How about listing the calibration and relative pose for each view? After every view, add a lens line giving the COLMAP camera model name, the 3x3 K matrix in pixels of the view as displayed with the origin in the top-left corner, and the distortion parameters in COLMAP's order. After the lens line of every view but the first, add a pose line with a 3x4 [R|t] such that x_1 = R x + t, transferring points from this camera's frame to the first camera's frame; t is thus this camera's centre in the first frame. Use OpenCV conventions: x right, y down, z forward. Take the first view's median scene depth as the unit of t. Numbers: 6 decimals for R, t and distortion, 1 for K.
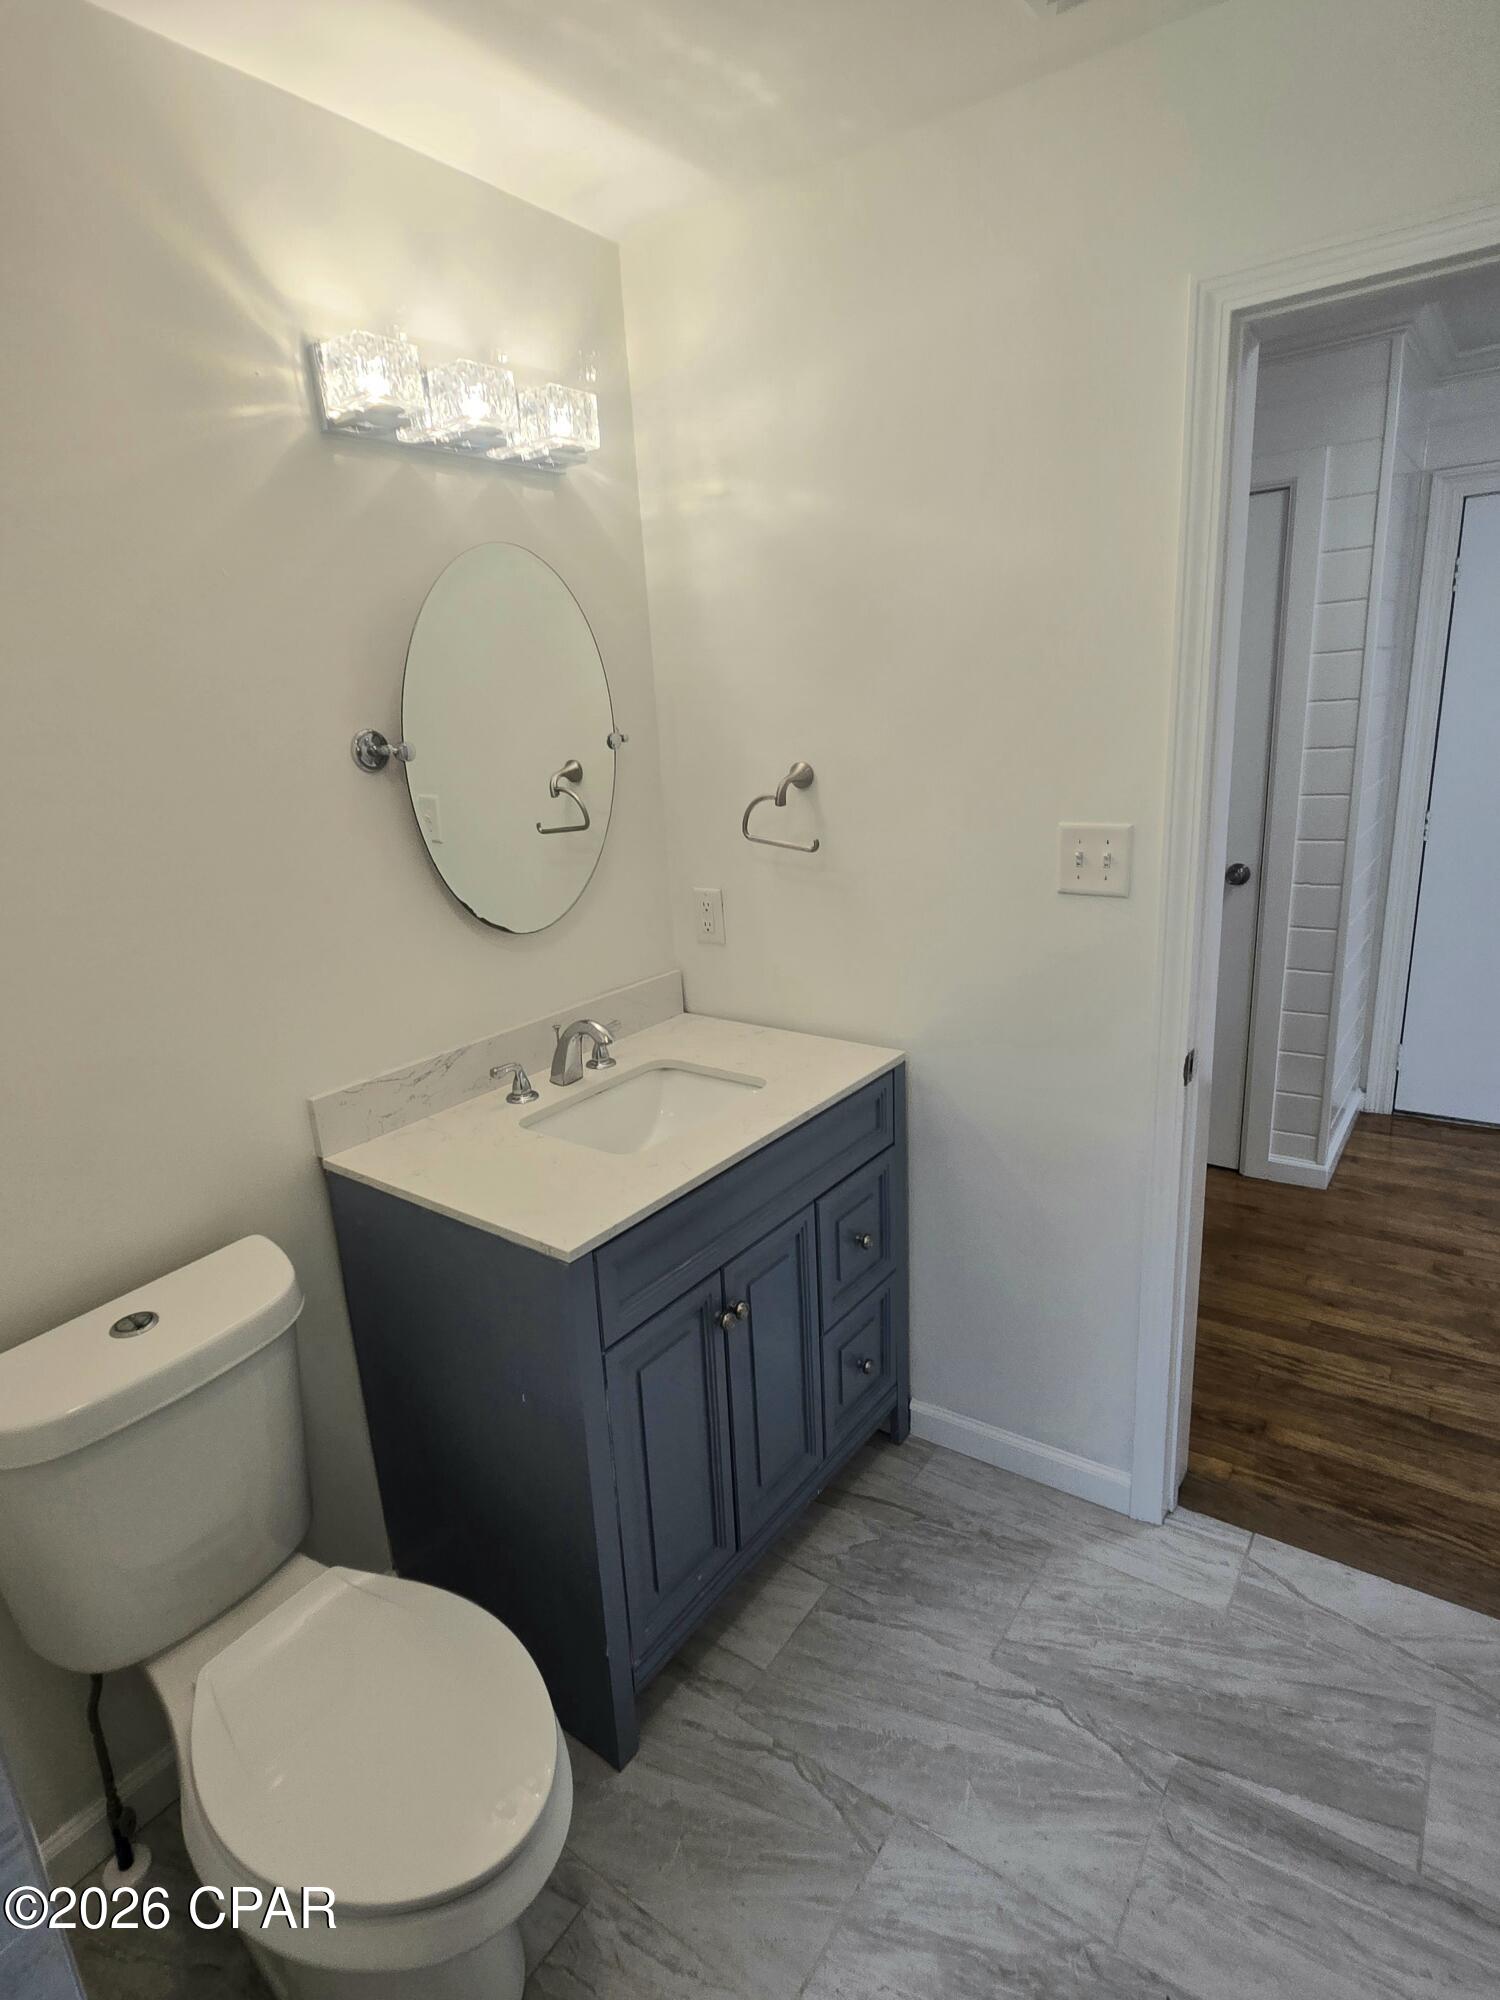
lens RADIAL K [[1058.9, 0, 744.7], [0, 1058.9, 994.4], [0, 0, 1]] dist [0.000541, 0.003313]
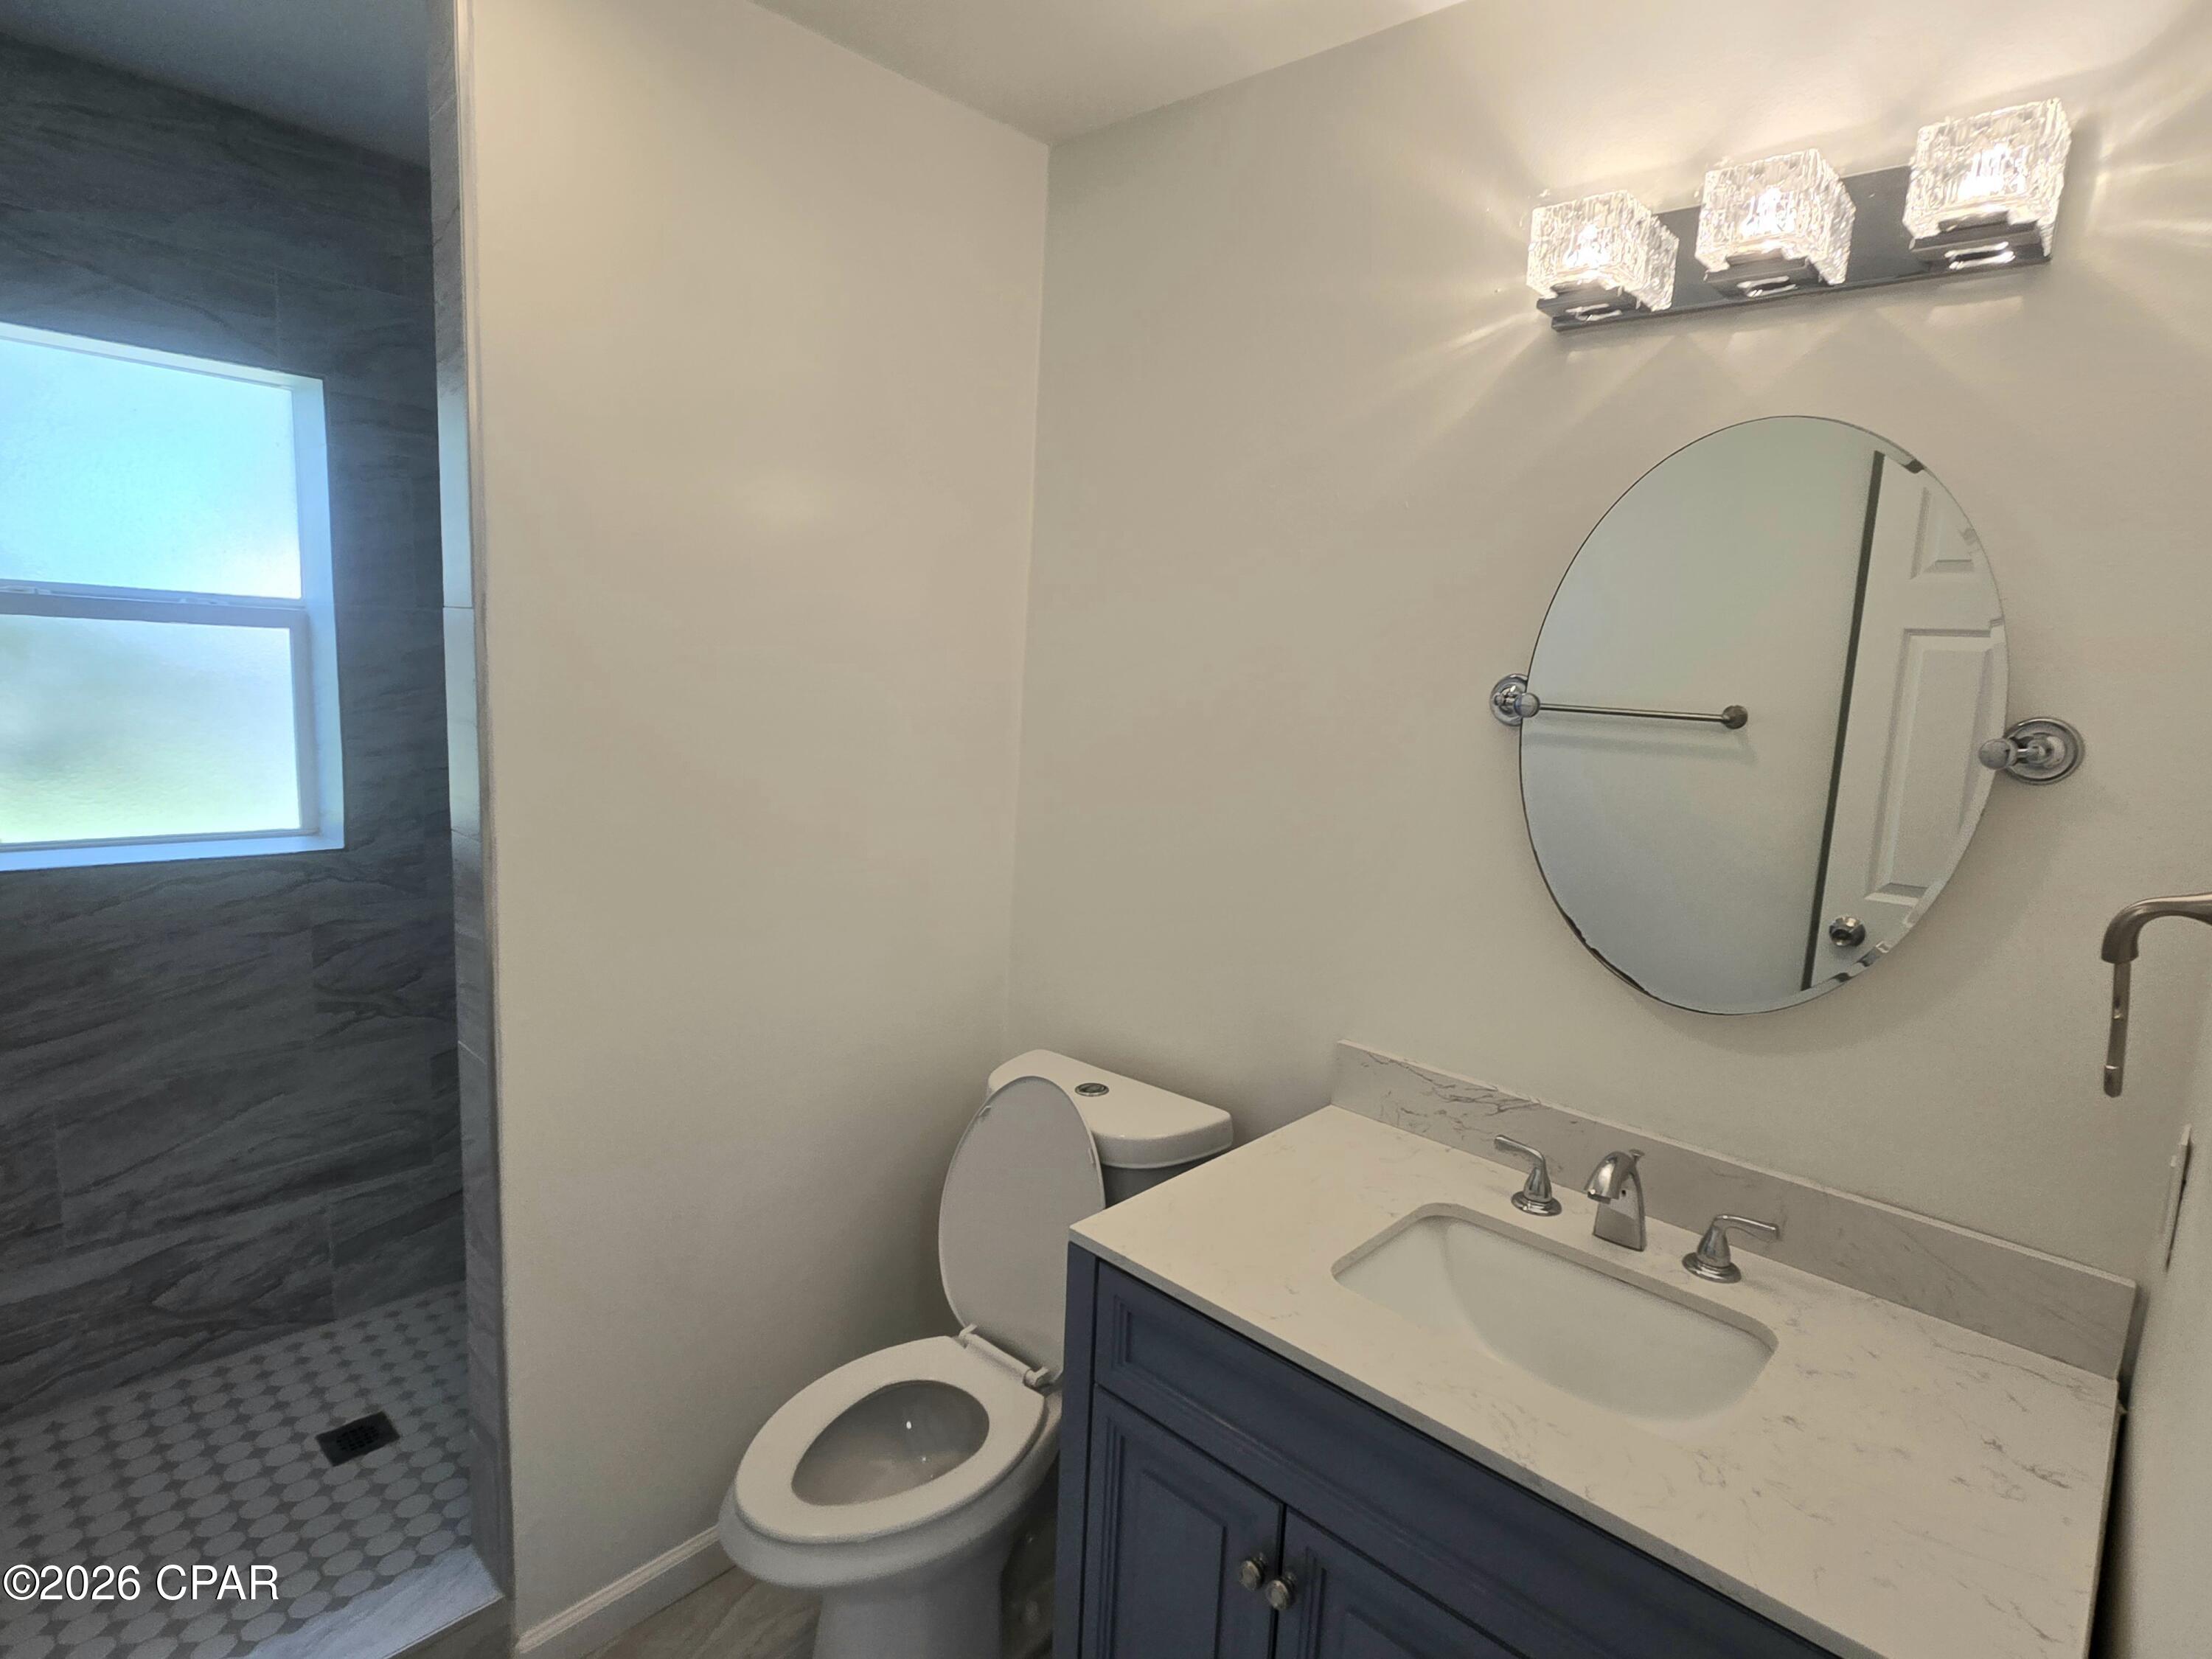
lens RADIAL K [[1171.2, 0, 1120.2], [0, 1171.2, 831.3], [0, 0, 1]] dist [0.000541, 0.003313]
pose [[-0.106450, 0.199075, -0.974186, 0.548912], [-0.313426, 0.923086, 0.222881, -0.226454], [0.943627, 0.329061, -0.035867, 0.726285]]
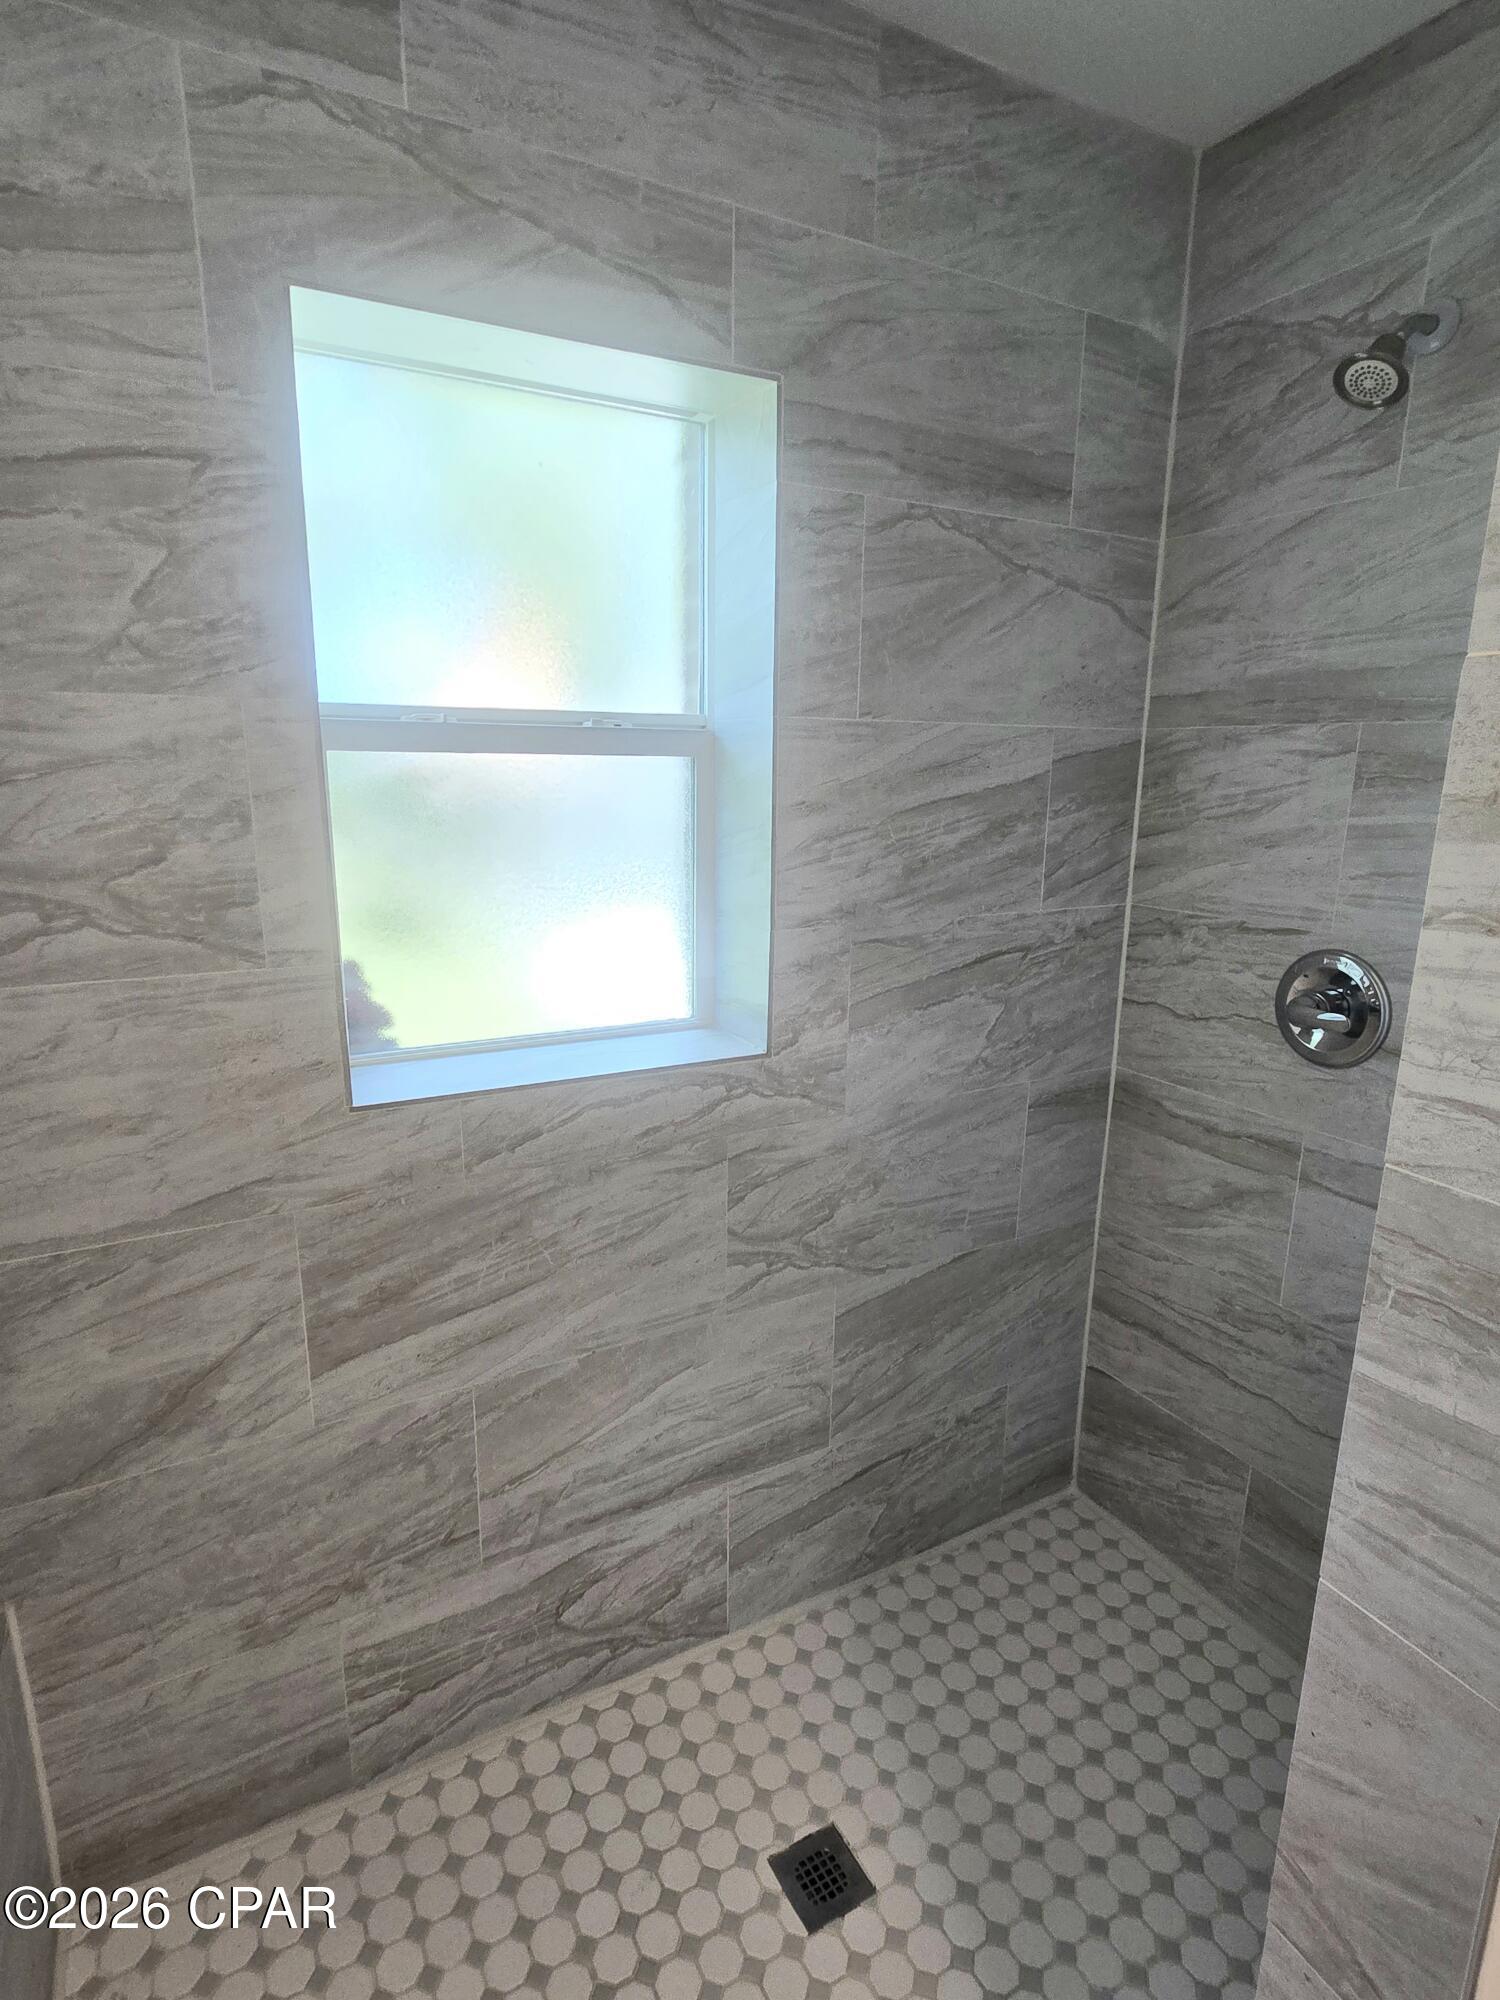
lens RADIAL K [[1058.9, 0, 735.5], [0, 1058.9, 1002.5], [0, 0, 1]] dist [0.000541, 0.003313]
pose [[-0.425018, 0.255001, -0.868524, 0.354126], [-0.227064, 0.898786, 0.375001, -0.123910], [0.876243, 0.356593, -0.324098, 0.442611]]
